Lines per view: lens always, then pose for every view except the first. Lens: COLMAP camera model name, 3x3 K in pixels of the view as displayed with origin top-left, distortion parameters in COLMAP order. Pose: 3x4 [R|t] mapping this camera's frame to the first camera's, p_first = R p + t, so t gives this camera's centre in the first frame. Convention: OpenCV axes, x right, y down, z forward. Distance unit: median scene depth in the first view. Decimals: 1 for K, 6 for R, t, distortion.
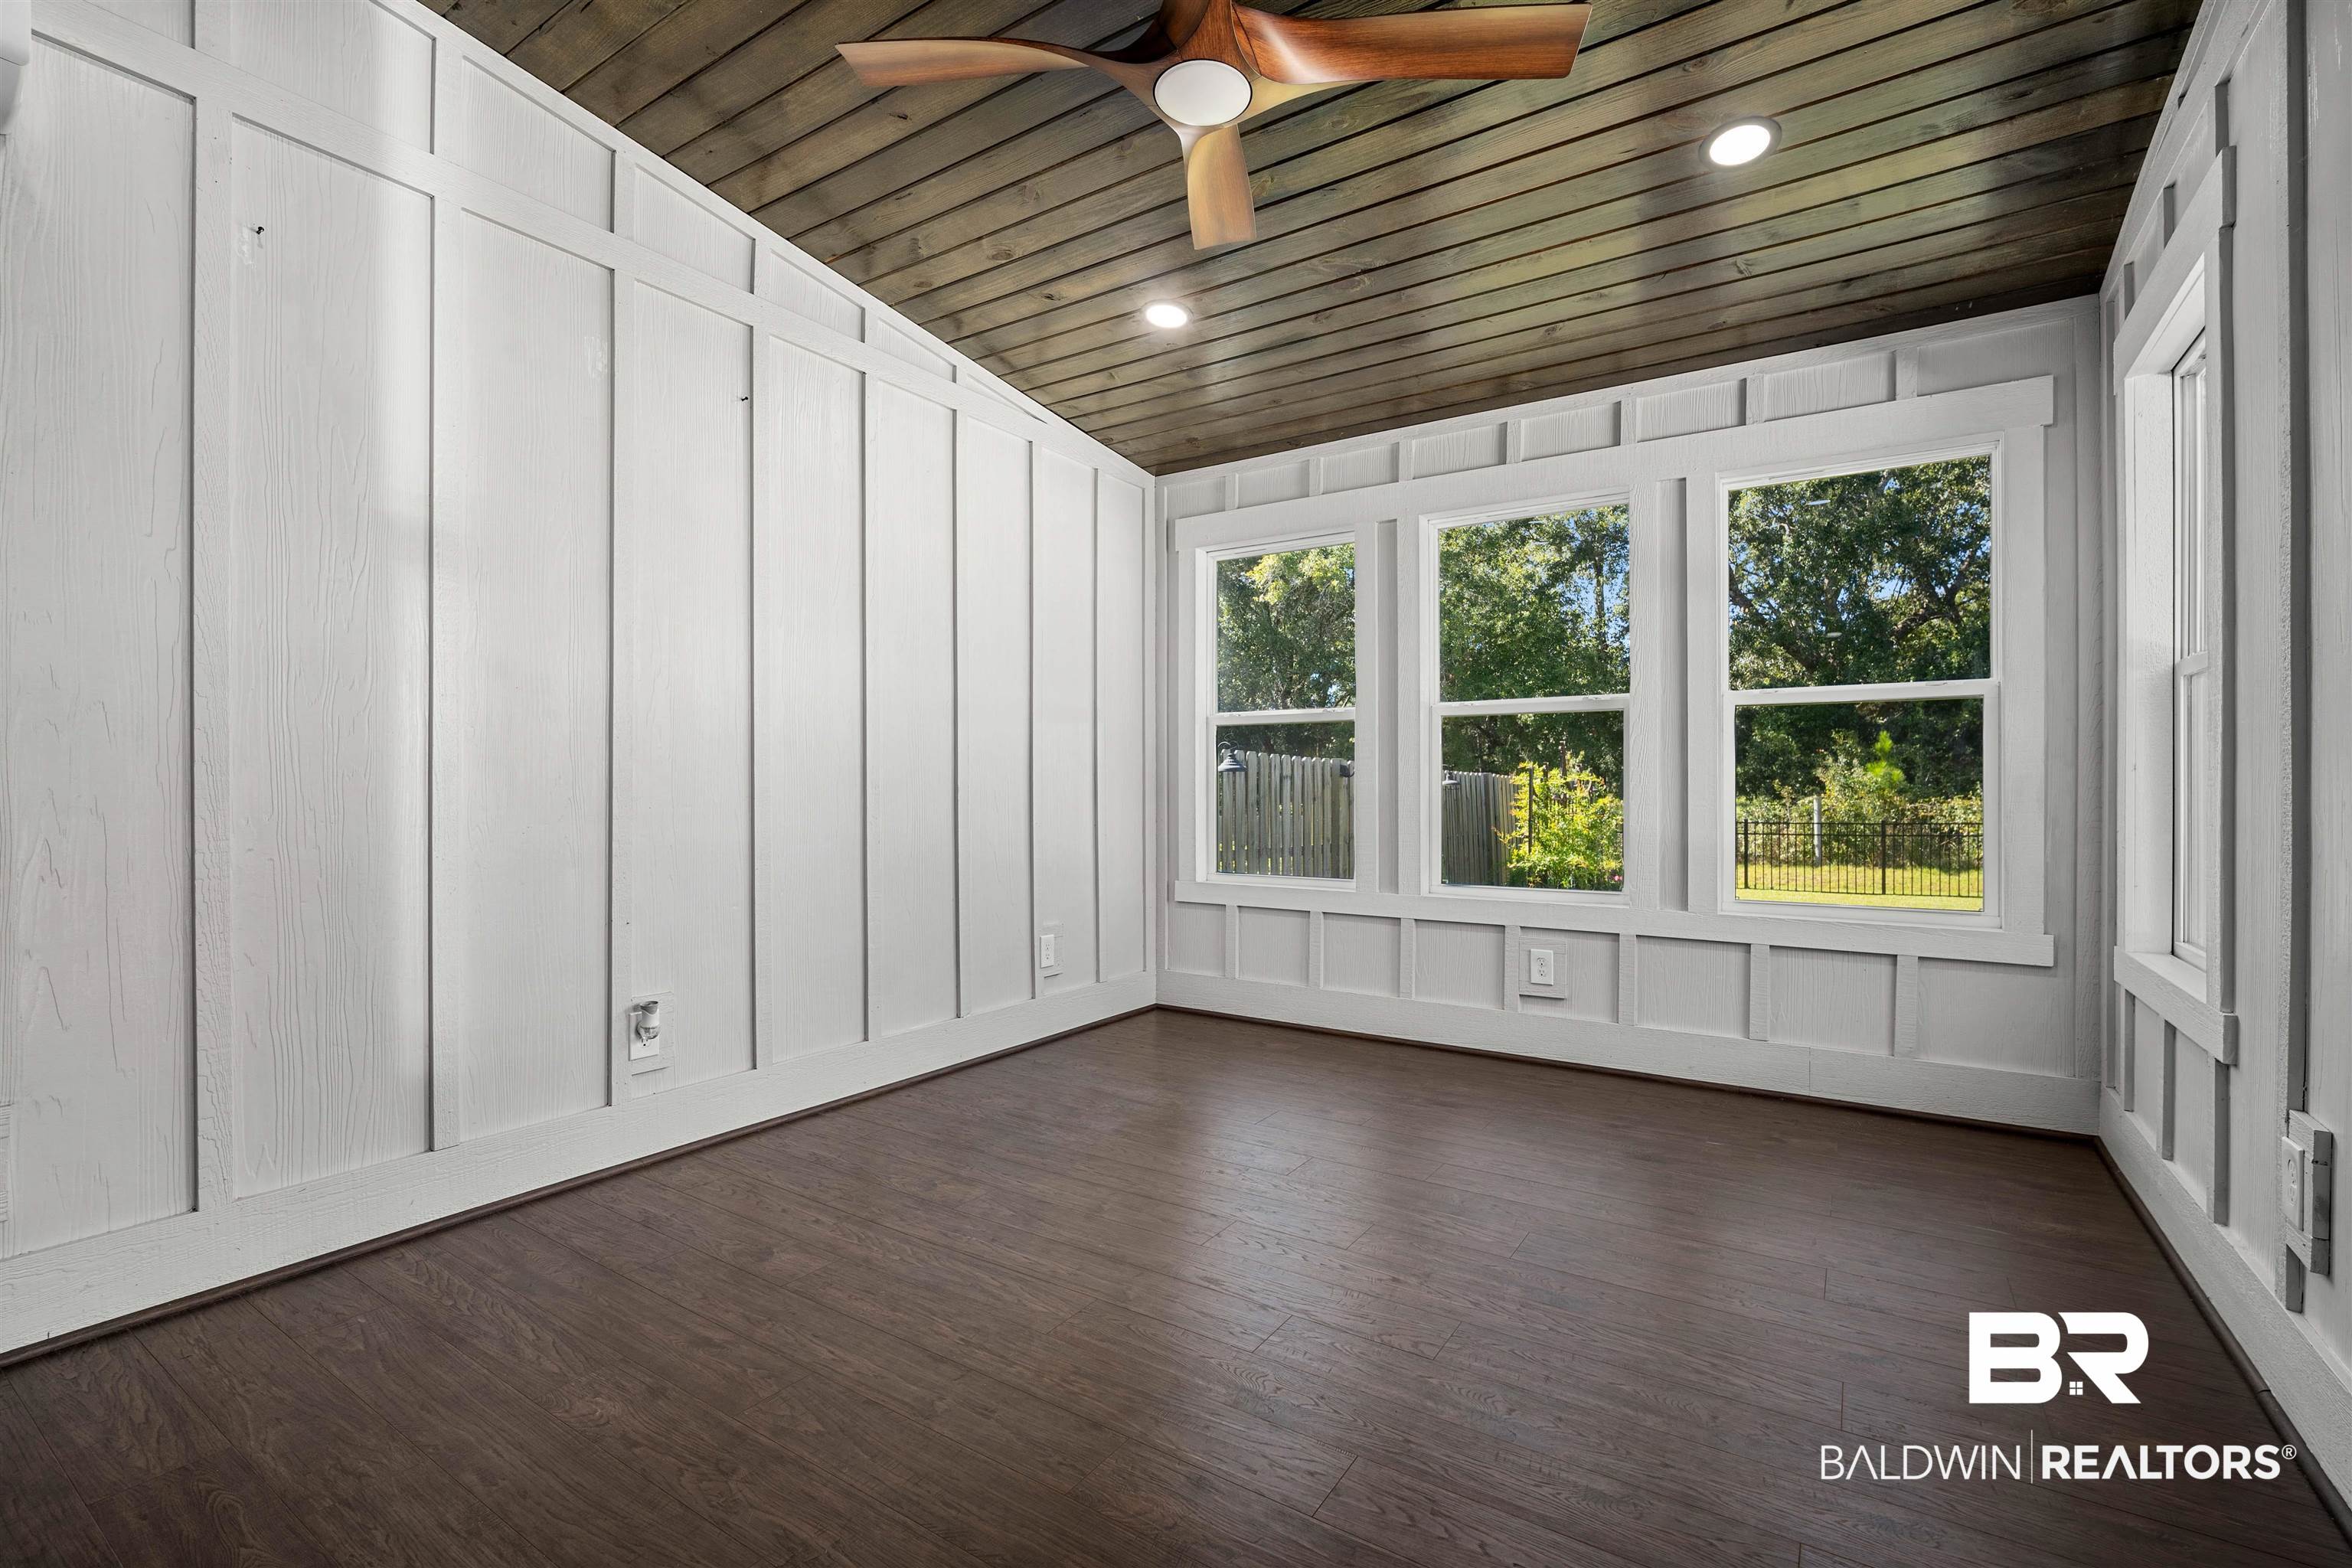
lens RADIAL K [[1046.3, 0, 1166.5], [0, 1046.3, 787.1], [0, 0, 1]] dist [-0.000435, -0.000090]
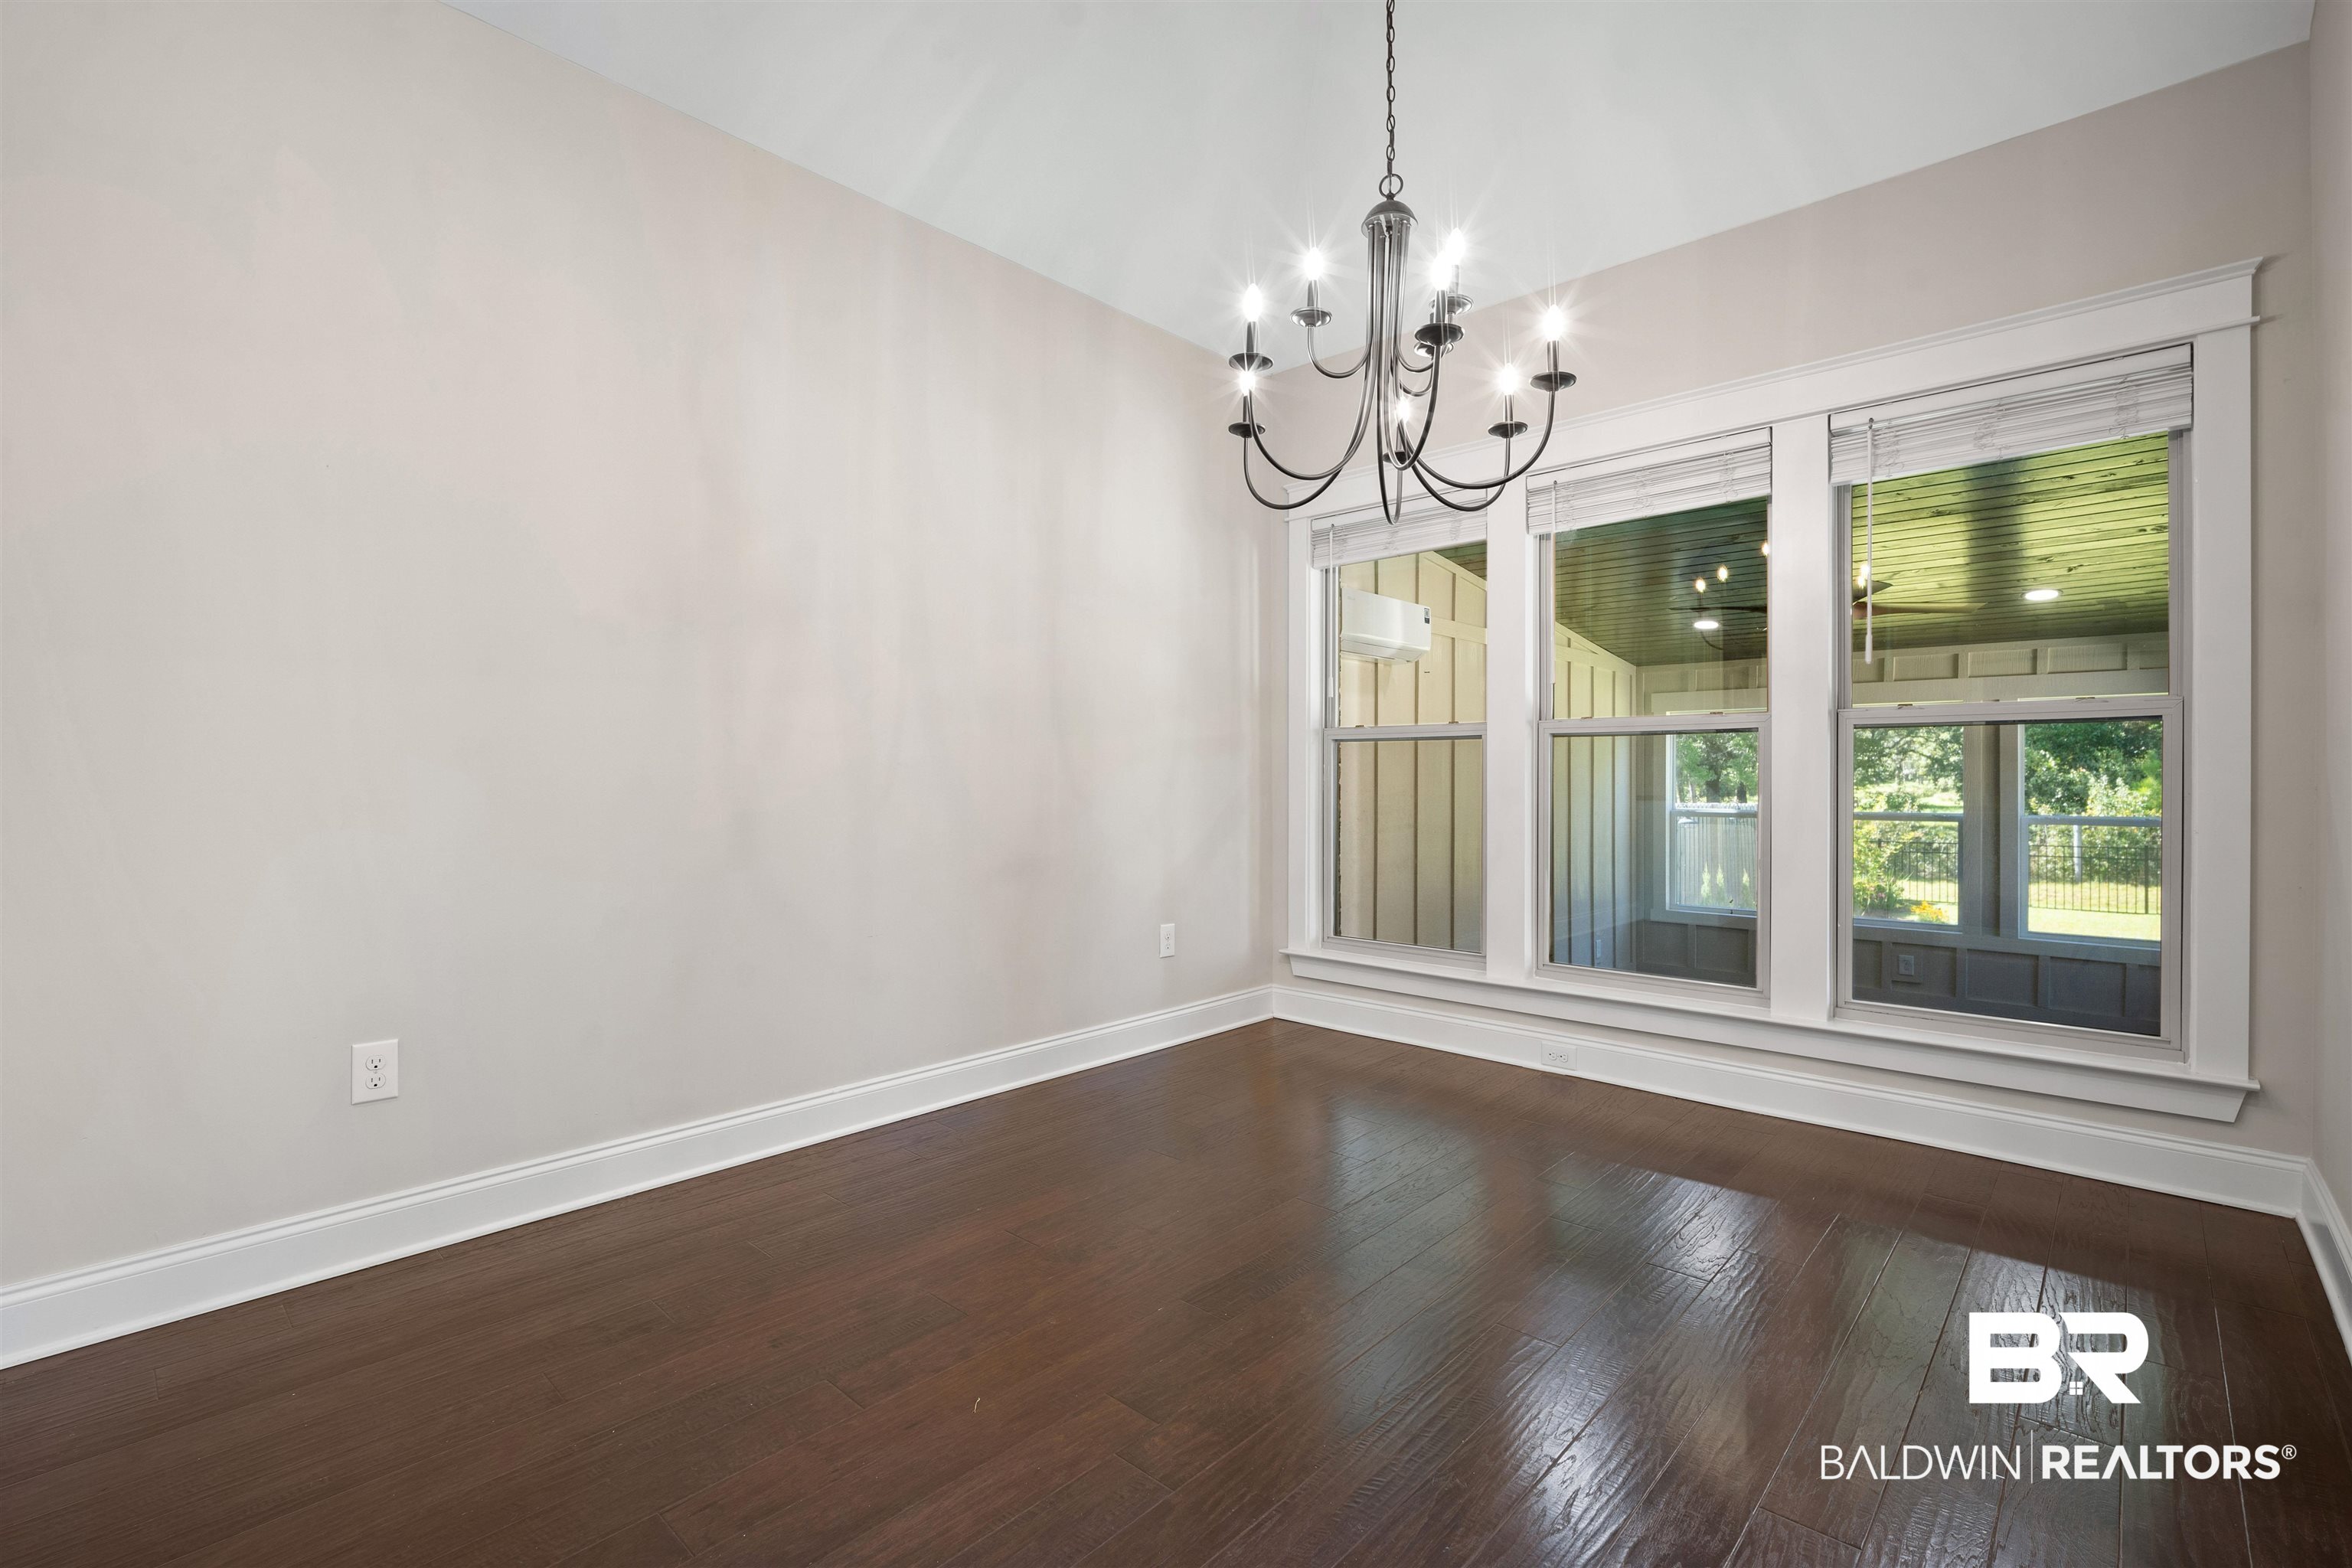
lens RADIAL K [[1044.9, 0, 1187.3], [0, 1044.9, 785.9], [0, 0, 1]] dist [-0.002142, -0.000334]
pose [[0.988769, 0.001980, -0.149438, -0.119898], [-0.001178, 0.999984, 0.005454, -0.029405], [0.149446, -0.005217, 0.988756, -0.192186]]
